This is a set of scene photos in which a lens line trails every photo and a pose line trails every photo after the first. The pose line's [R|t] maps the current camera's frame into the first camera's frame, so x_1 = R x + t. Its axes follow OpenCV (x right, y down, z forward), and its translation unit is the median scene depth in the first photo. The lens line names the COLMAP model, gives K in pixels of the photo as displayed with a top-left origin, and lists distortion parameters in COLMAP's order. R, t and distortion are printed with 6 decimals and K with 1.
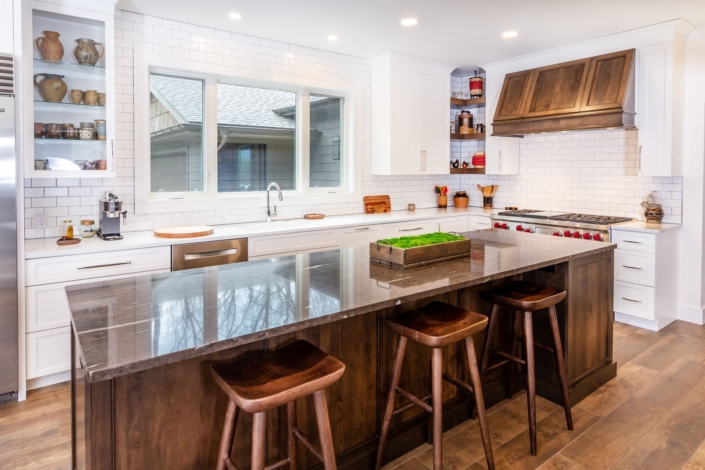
lens RADIAL K [[418.0, 0, 353.7], [0, 418.0, 207.8], [0, 0, 1]] dist [0.001111, -0.000091]
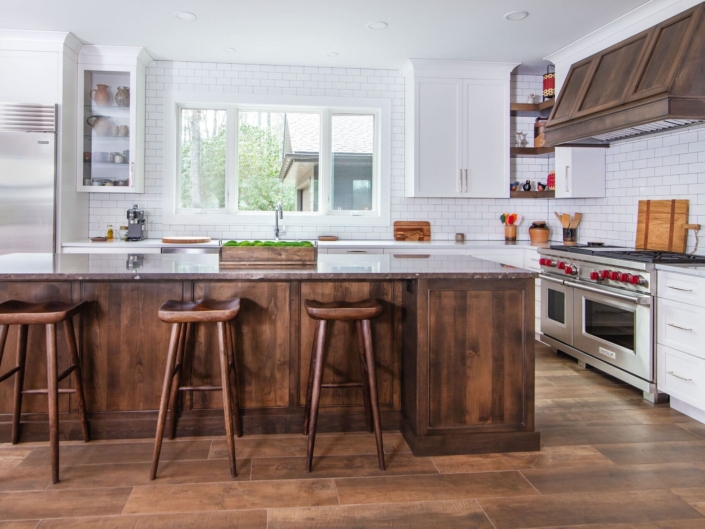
lens RADIAL K [[487.2, 0, 337.0], [0, 487.2, 243.8], [0, 0, 1]] dist [-0.001475, 0.000979]
pose [[0.855527, 0.046774, -0.515641, 0.461809], [-0.060316, 0.998134, -0.009532, 0.038673], [0.514233, 0.039256, 0.856752, 0.033925]]
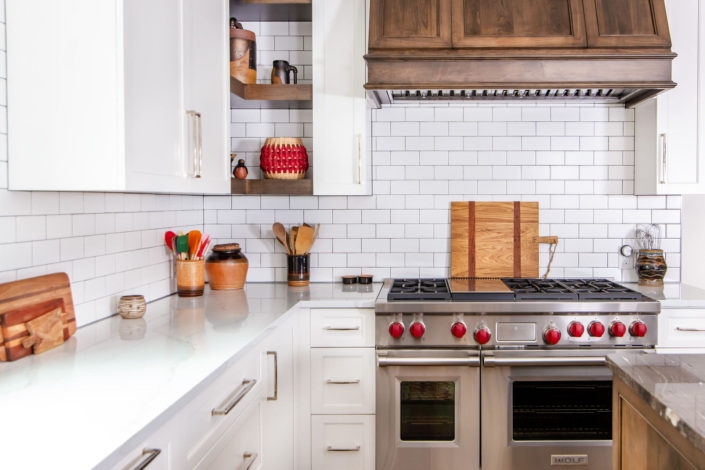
lens RADIAL K [[659.2, 0, 391.8], [0, 659.2, 234.8], [0, 0, 1]] dist [0.003052, 0.001178]
pose [[0.624022, -0.036112, 0.780572, -0.109955], [0.074483, 0.997132, -0.013413, -0.033363], [-0.777849, 0.066510, 0.624922, 0.611753]]
